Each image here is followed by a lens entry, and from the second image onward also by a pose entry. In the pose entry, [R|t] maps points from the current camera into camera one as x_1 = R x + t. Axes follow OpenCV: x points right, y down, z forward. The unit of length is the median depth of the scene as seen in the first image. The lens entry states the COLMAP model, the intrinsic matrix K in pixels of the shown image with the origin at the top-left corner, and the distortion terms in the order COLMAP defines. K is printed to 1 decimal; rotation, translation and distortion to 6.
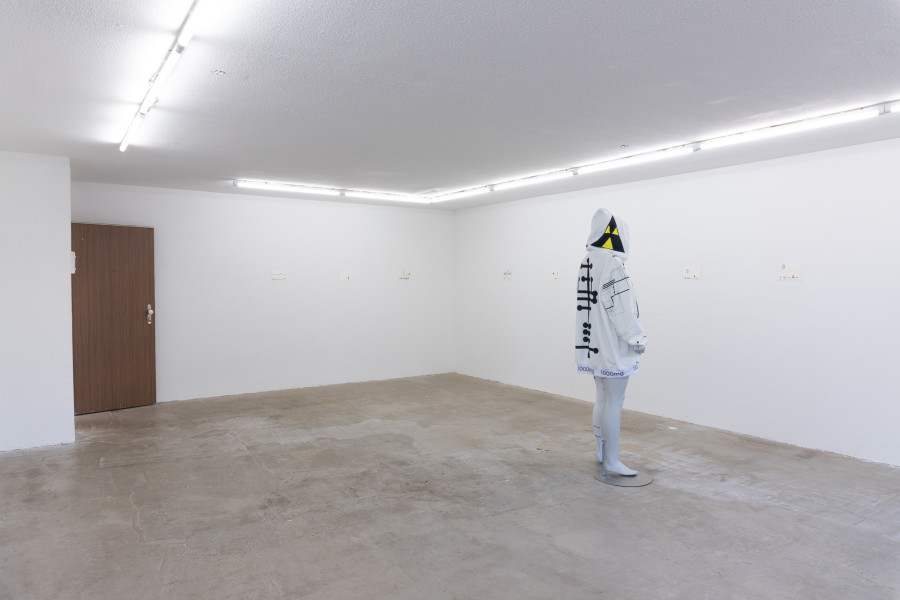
lens RADIAL K [[599.1, 0, 440.9], [0, 599.1, 302.9], [0, 0, 1]] dist [-0.020821, -0.006613]
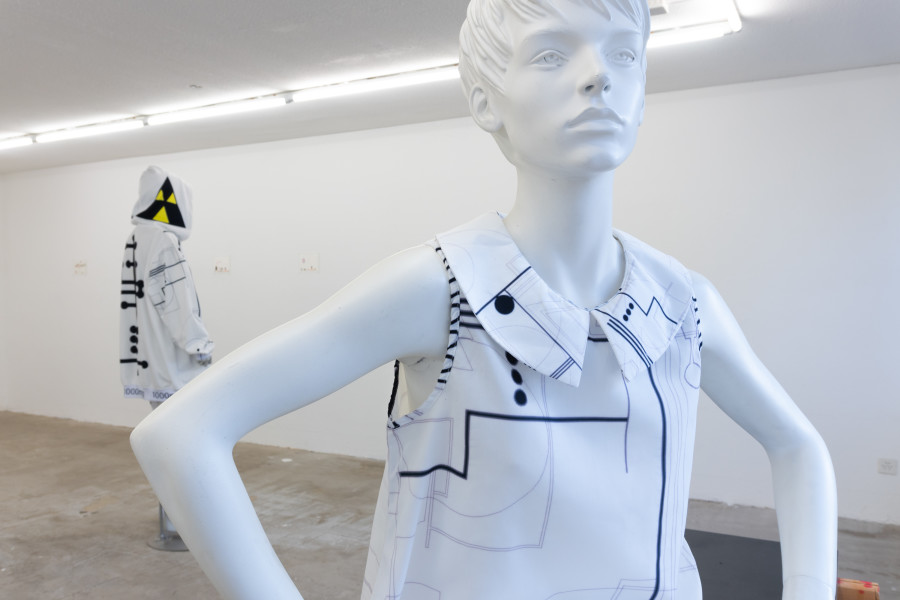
lens RADIAL K [[732.4, 0, 451.1], [0, 732.4, 299.6], [0, 0, 1]] dist [-0.030238, 0.005734]
pose [[0.879750, -0.009918, 0.475333, 0.164902], [0.018225, 0.999751, -0.012872, 0.019968], [-0.475087, 0.019987, 0.879712, 0.063422]]
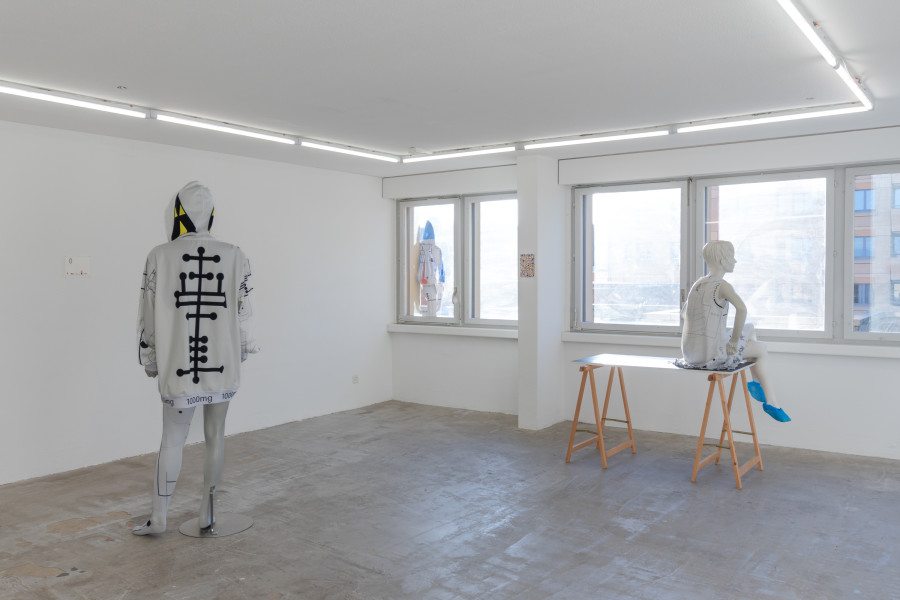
lens RADIAL K [[732.4, 0, 452.2], [0, 732.4, 302.9], [0, 0, 1]] dist [-0.030238, 0.005734]
pose [[-0.371559, -0.024345, 0.928090, -0.697791], [0.036154, 0.998518, 0.040666, -0.031829], [-0.927705, 0.048664, -0.370129, 1.040531]]
